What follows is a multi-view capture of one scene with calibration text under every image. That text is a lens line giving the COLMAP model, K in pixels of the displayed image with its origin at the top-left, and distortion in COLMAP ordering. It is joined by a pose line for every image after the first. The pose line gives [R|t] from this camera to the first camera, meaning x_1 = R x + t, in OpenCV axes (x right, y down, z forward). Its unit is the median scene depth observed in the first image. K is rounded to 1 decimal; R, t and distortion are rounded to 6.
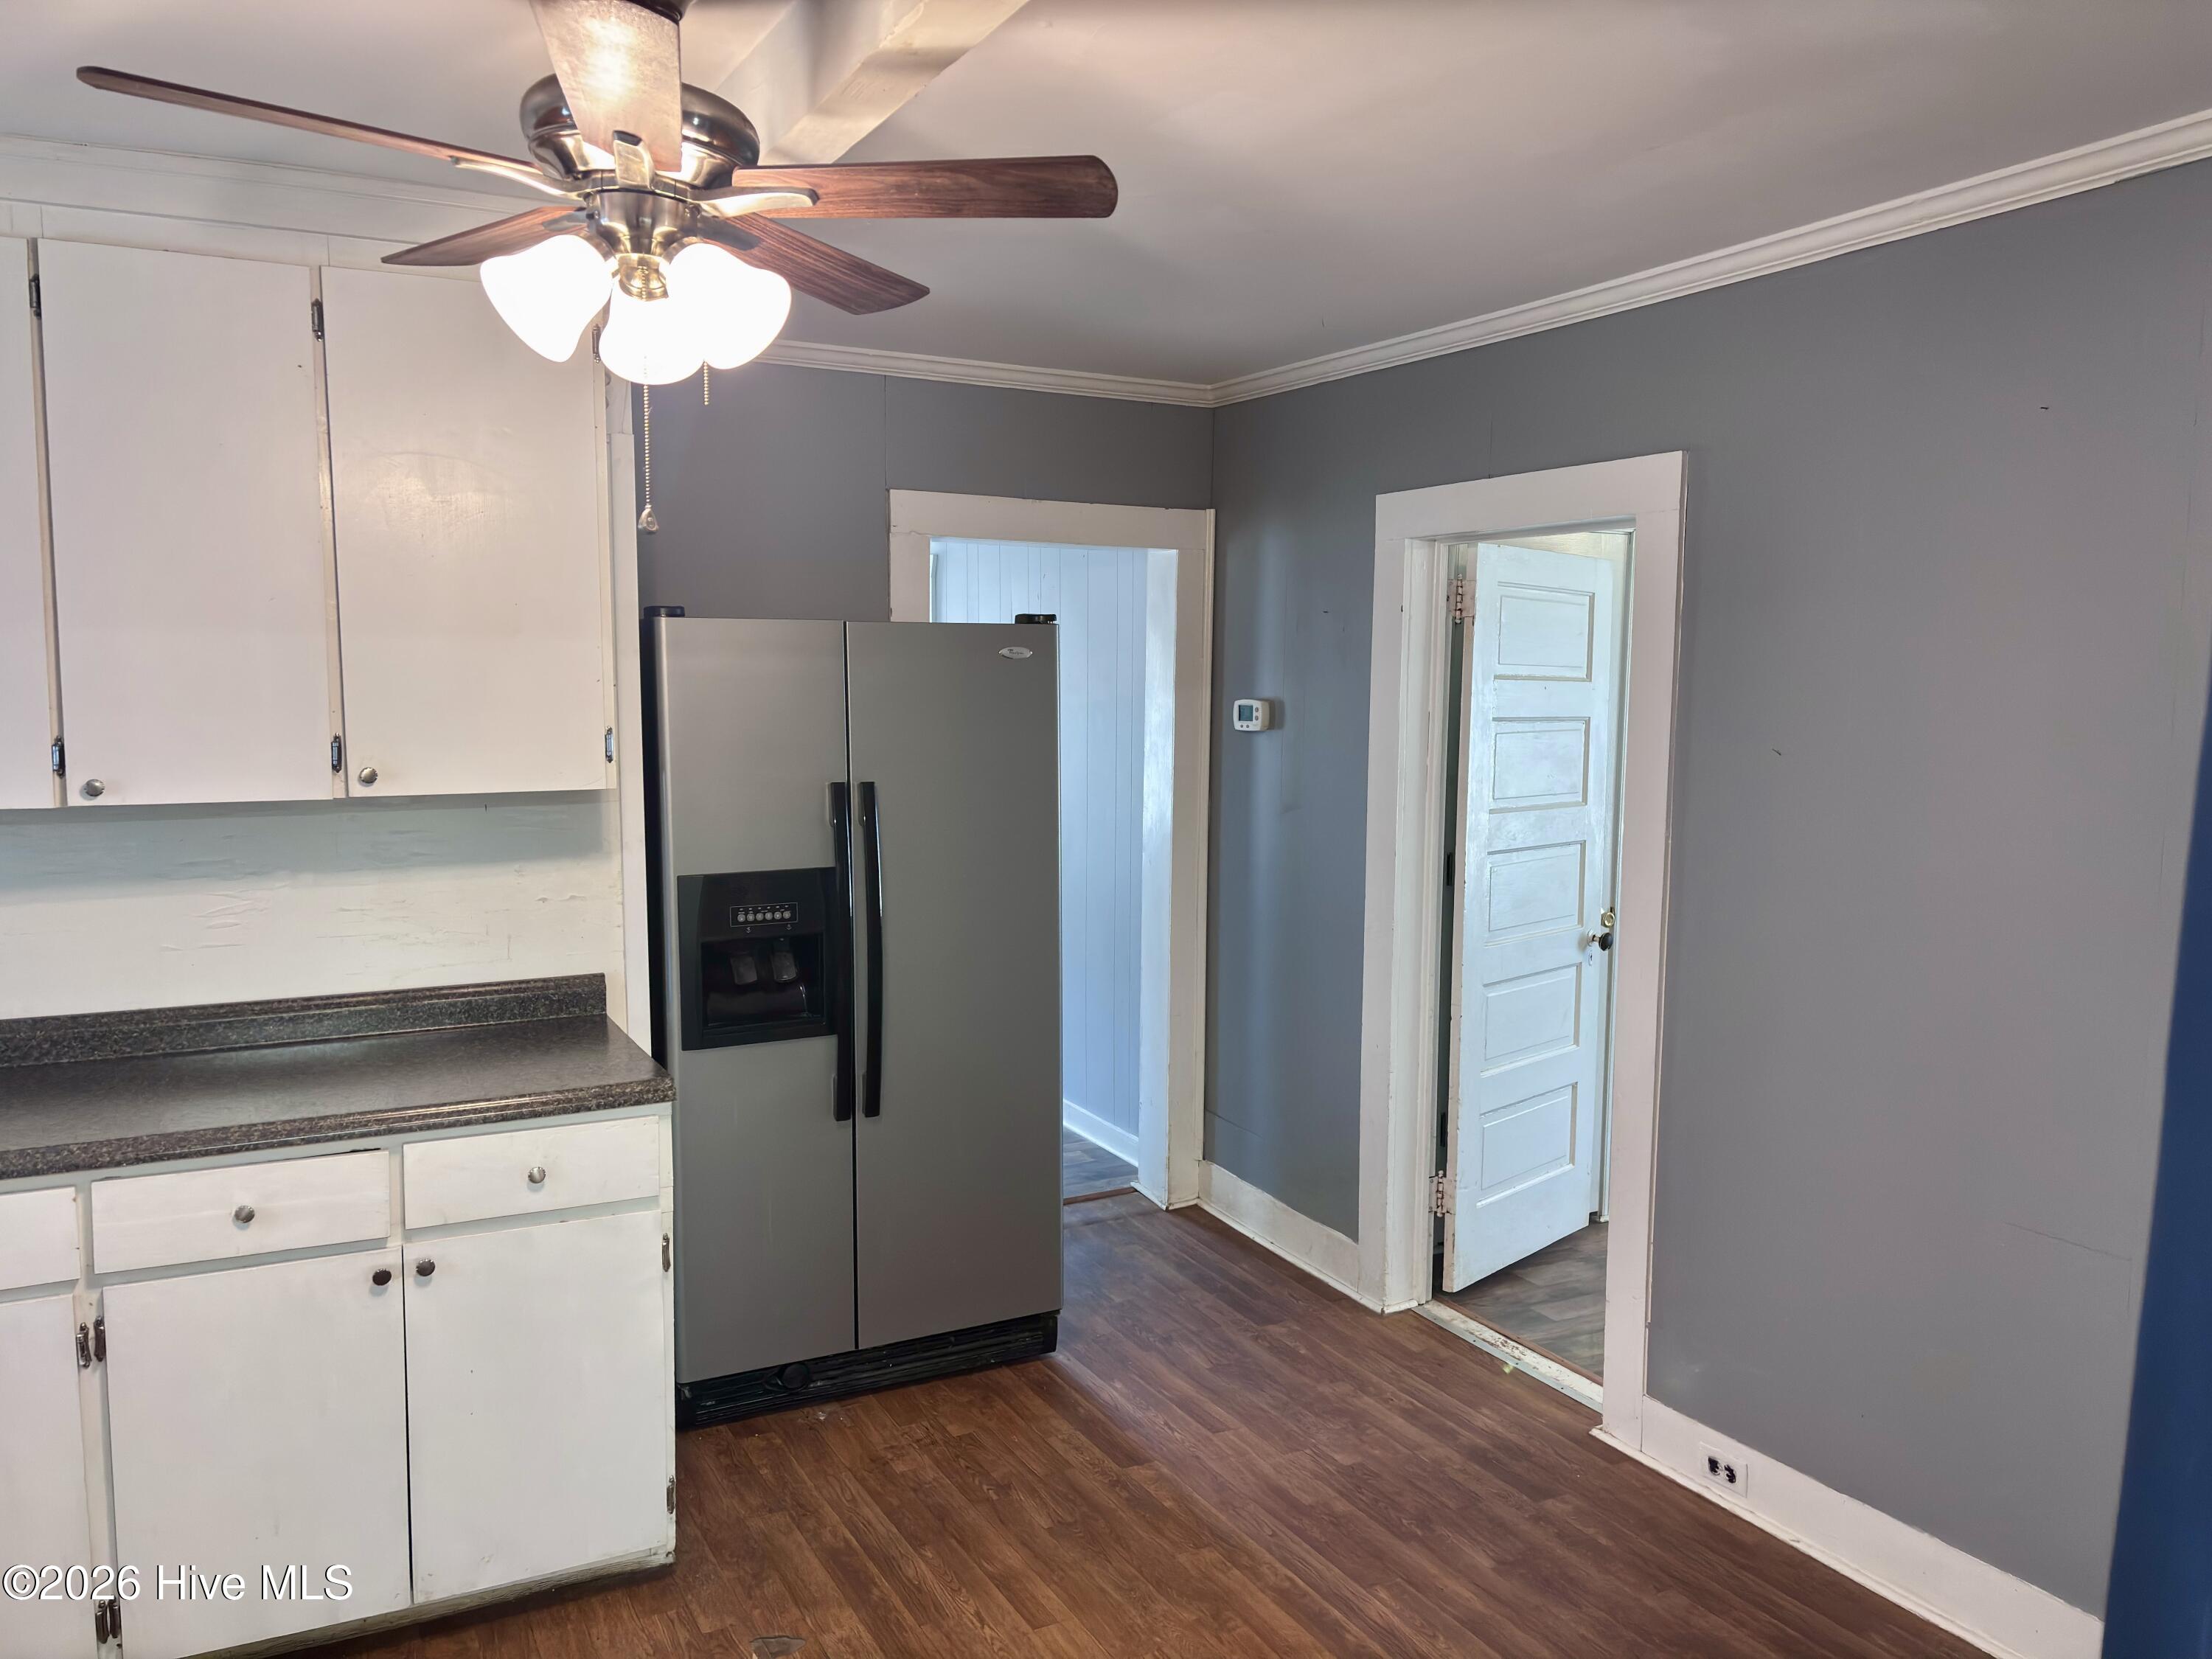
lens RADIAL K [[1670.5, 0, 1122.7], [0, 1670.5, 836.2], [0, 0, 1]] dist [0.060357, -0.062400]
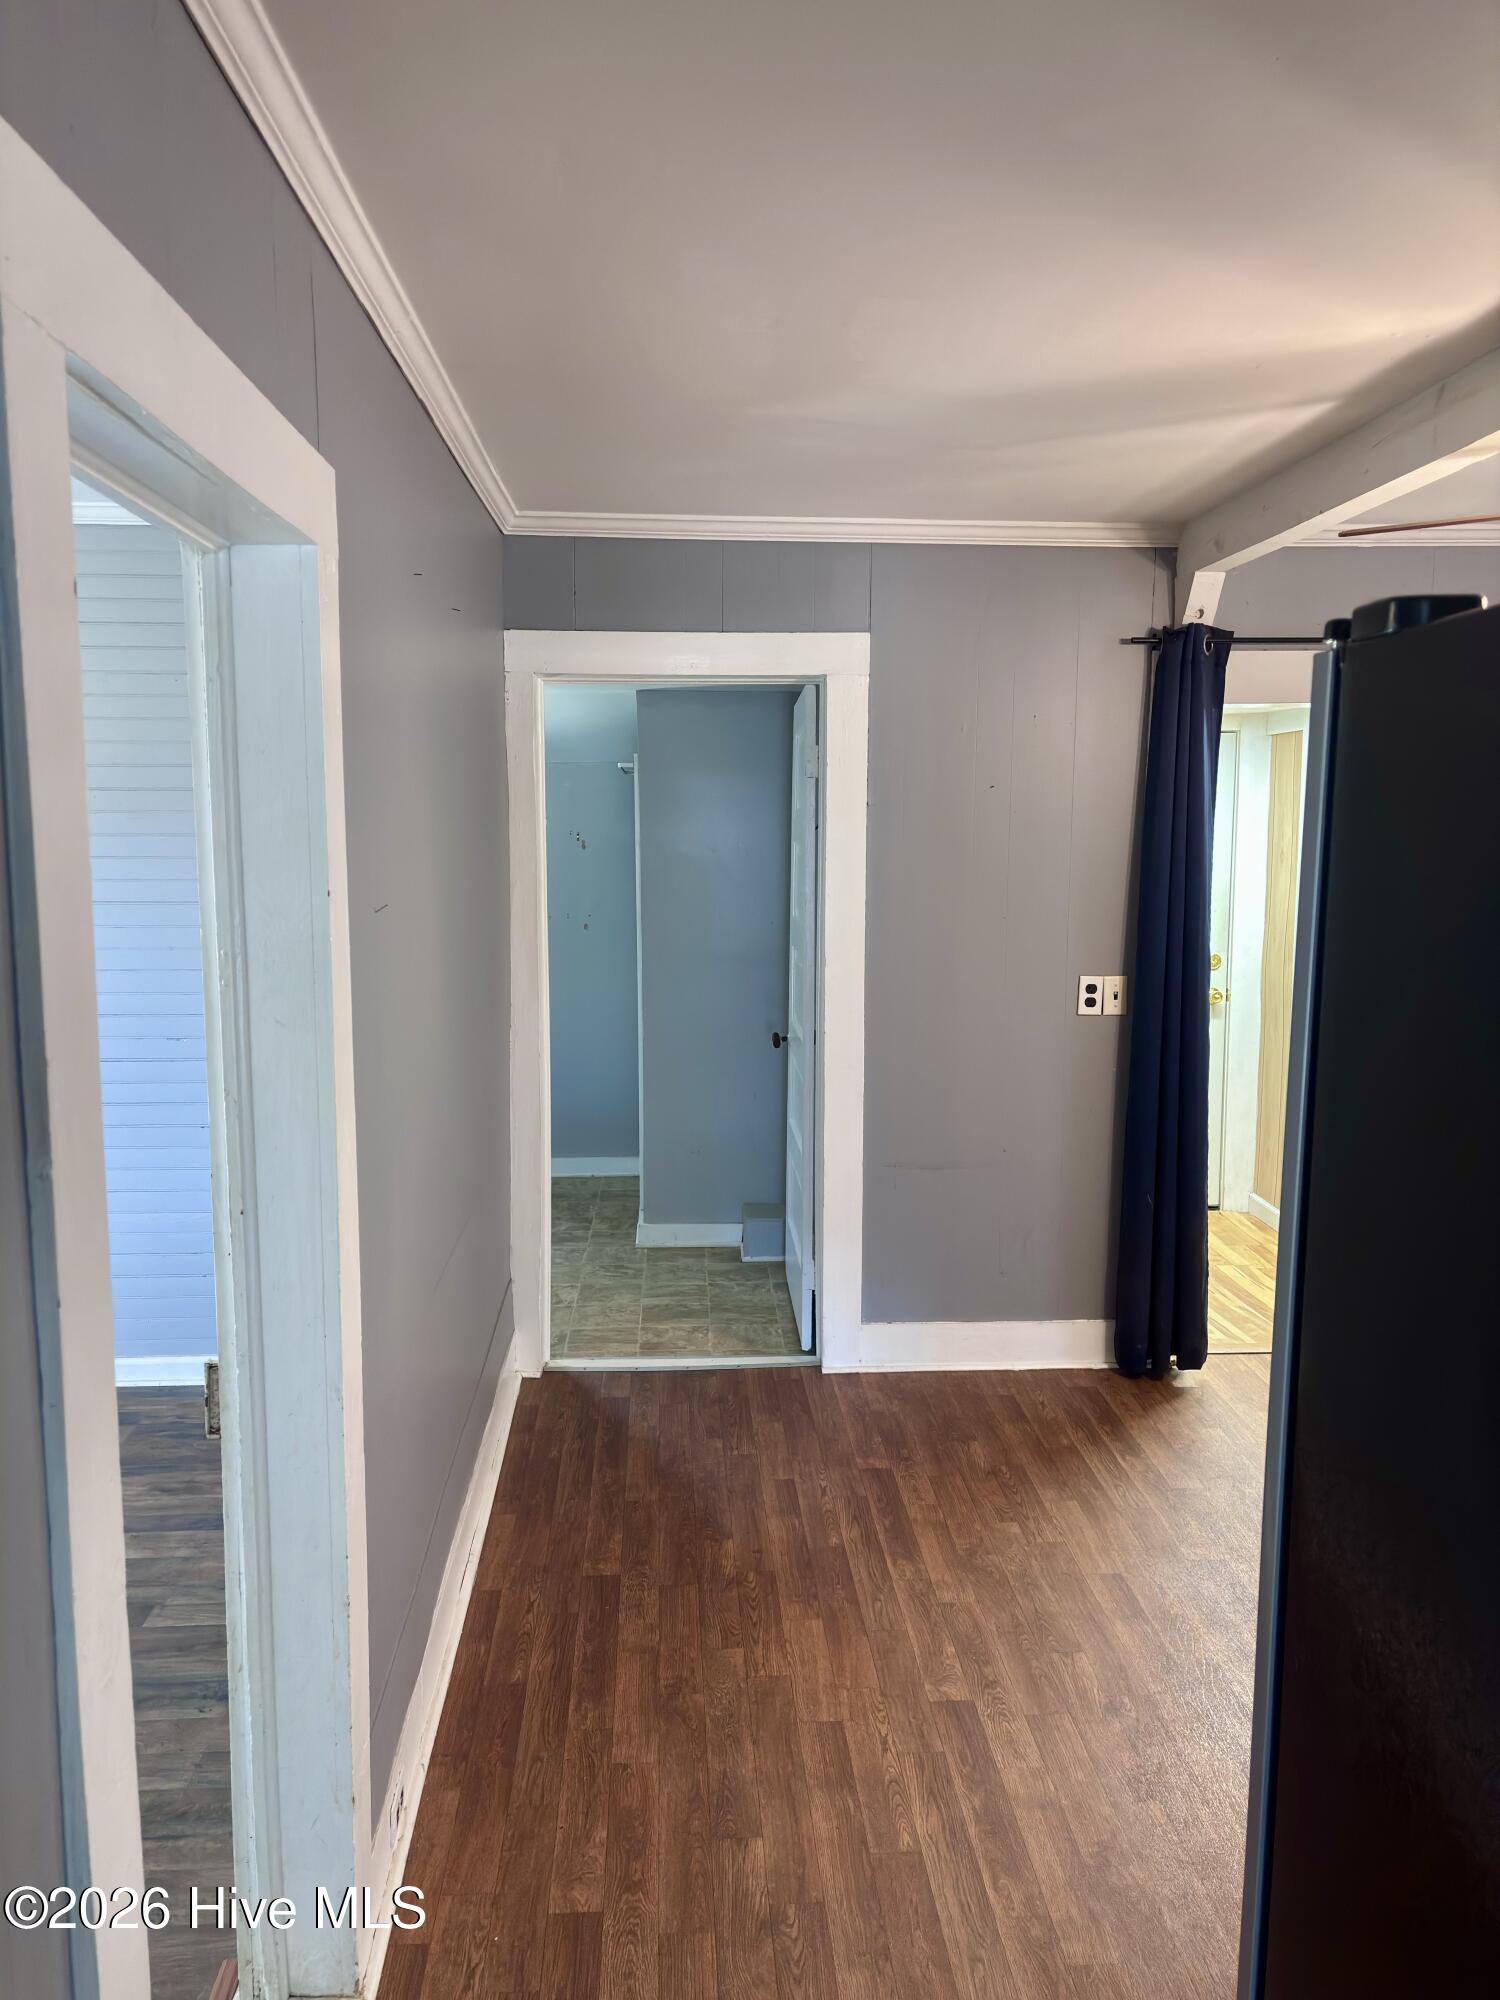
lens RADIAL K [[1510.4, 0, 739.6], [0, 1510.4, 1005.0], [0, 0, 1]] dist [0.060357, -0.062400]
pose [[-0.903881, -0.061962, 0.423272, -0.082391], [0.033669, 0.976081, 0.214785, -0.161635], [-0.426456, 0.208391, -0.880175, 1.631098]]
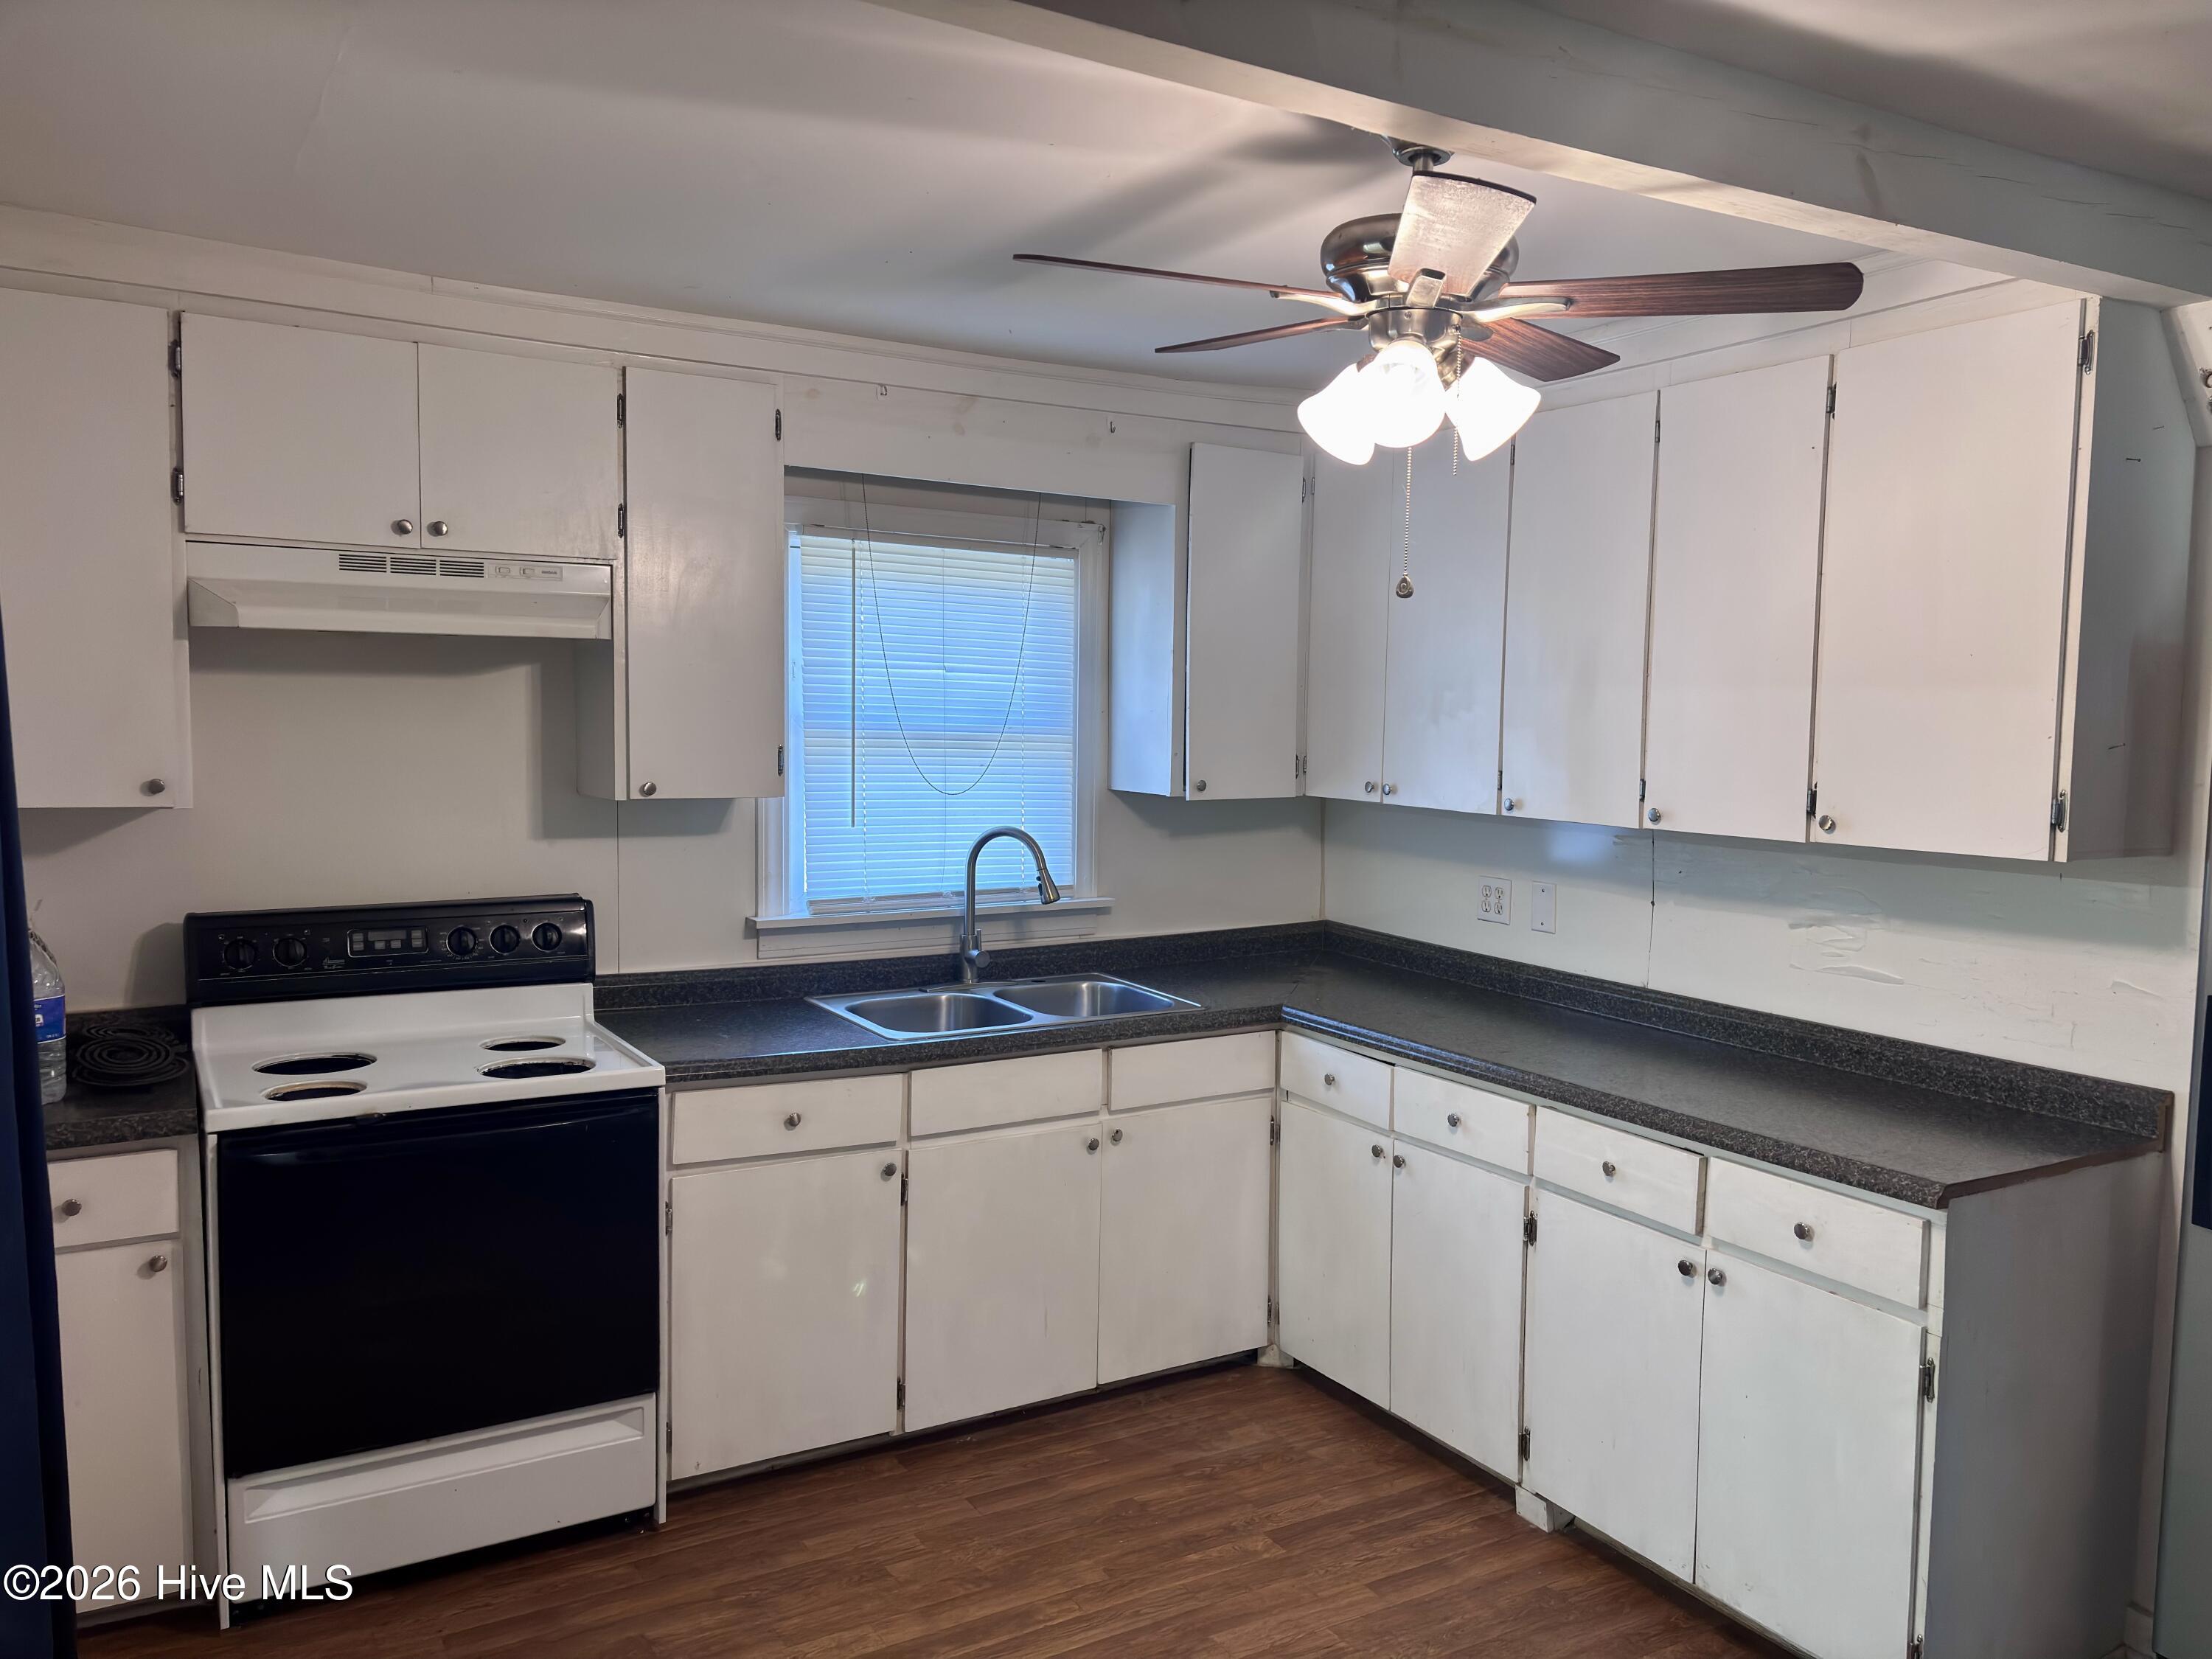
lens RADIAL K [[1670.5, 0, 1135.8], [0, 1670.5, 834.6], [0, 0, 1]] dist [0.060357, -0.062400]
pose [[0.058707, 0.069334, -0.995865, 0.547644], [-0.115940, 0.991308, 0.062183, -0.041832], [0.991520, 0.111810, 0.066235, 0.475896]]
